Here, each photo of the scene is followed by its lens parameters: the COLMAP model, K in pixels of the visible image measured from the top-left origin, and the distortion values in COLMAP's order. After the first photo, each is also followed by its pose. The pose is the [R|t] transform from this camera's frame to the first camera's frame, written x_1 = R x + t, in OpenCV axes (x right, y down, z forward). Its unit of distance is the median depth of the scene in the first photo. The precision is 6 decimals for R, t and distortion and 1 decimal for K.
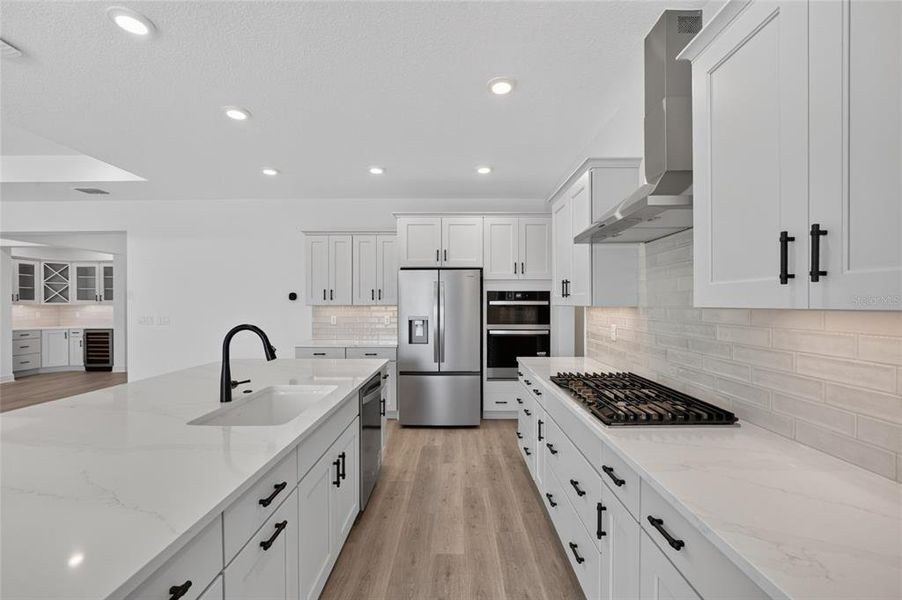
lens RADIAL K [[378.0, 0, 453.5], [0, 378.0, 303.5], [0, 0, 1]] dist [-0.000185, 0.000038]
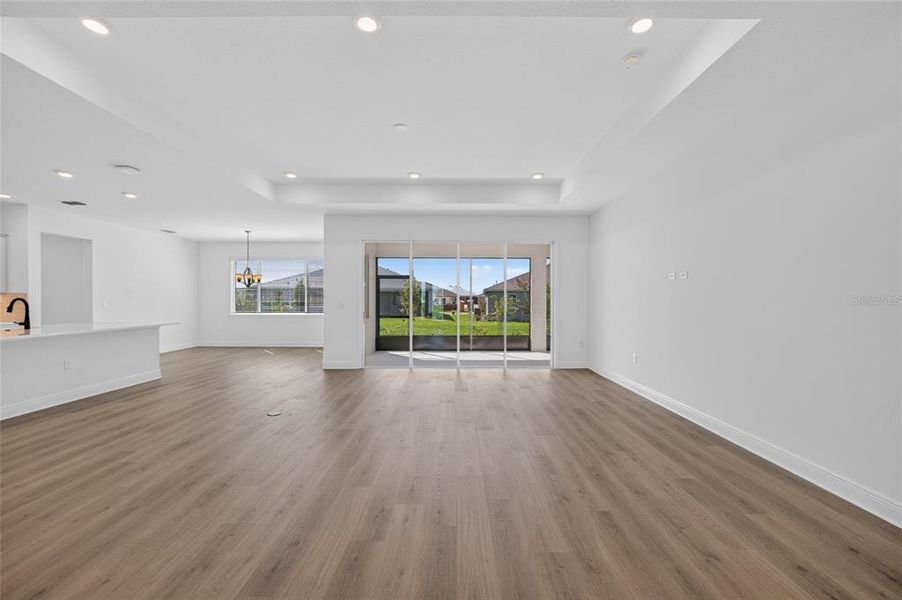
lens RADIAL K [[363.3, 0, 451.7], [0, 363.3, 306.9], [0, 0, 1]] dist [-0.017542, 0.000146]
pose [[-1.000000, 0.000583, 0.000047, -1.420945], [0.000584, 0.999855, 0.017044, 0.032357], [-0.000037, 0.017044, -0.999855, 1.399025]]
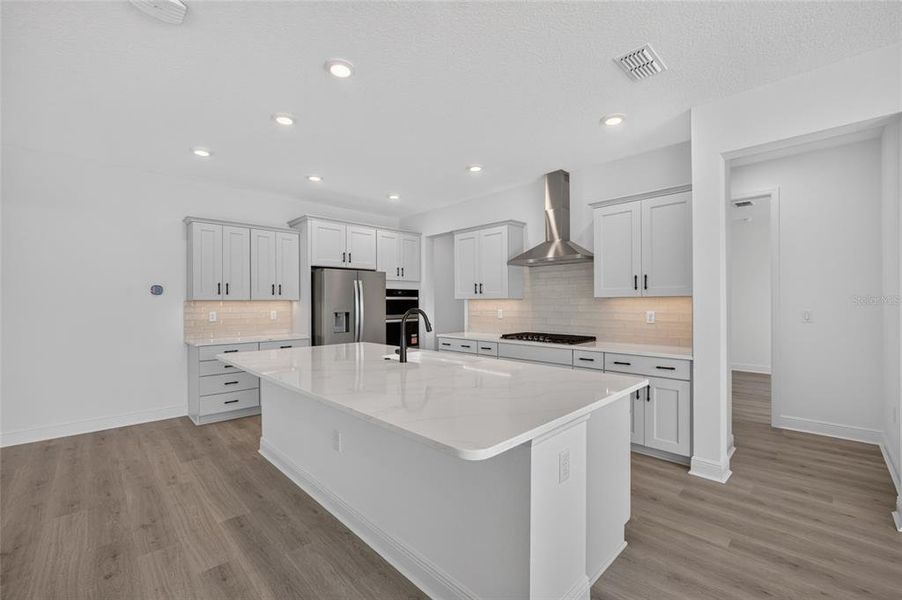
lens RADIAL K [[374.7, 0, 454.1], [0, 374.7, 301.6], [0, 0, 1]] dist [-0.010040, -0.000002]
pose [[0.706616, -0.002231, 0.707594, -0.622155], [0.004612, 0.999988, -0.001454, 0.012979], [-0.707582, 0.004291, 0.706618, -0.060093]]
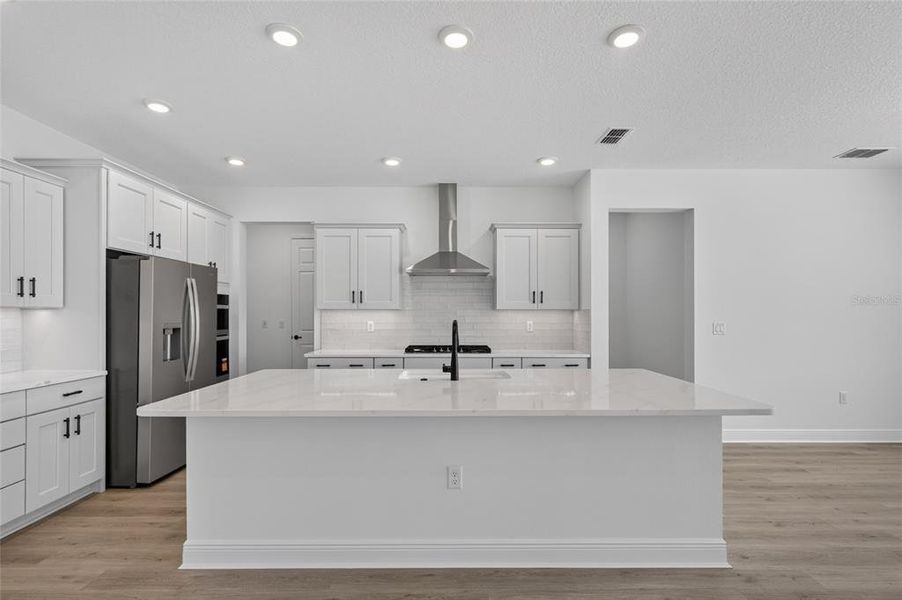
lens RADIAL K [[436.5, 0, 451.3], [0, 436.5, 311.0], [0, 0, 1]] dist [0.000569, 0.000263]
pose [[-0.011184, 0.003973, 0.999930, -0.882839], [-0.001419, 0.999991, -0.003989, 0.012452], [-0.999936, -0.001464, -0.011179, 0.436863]]
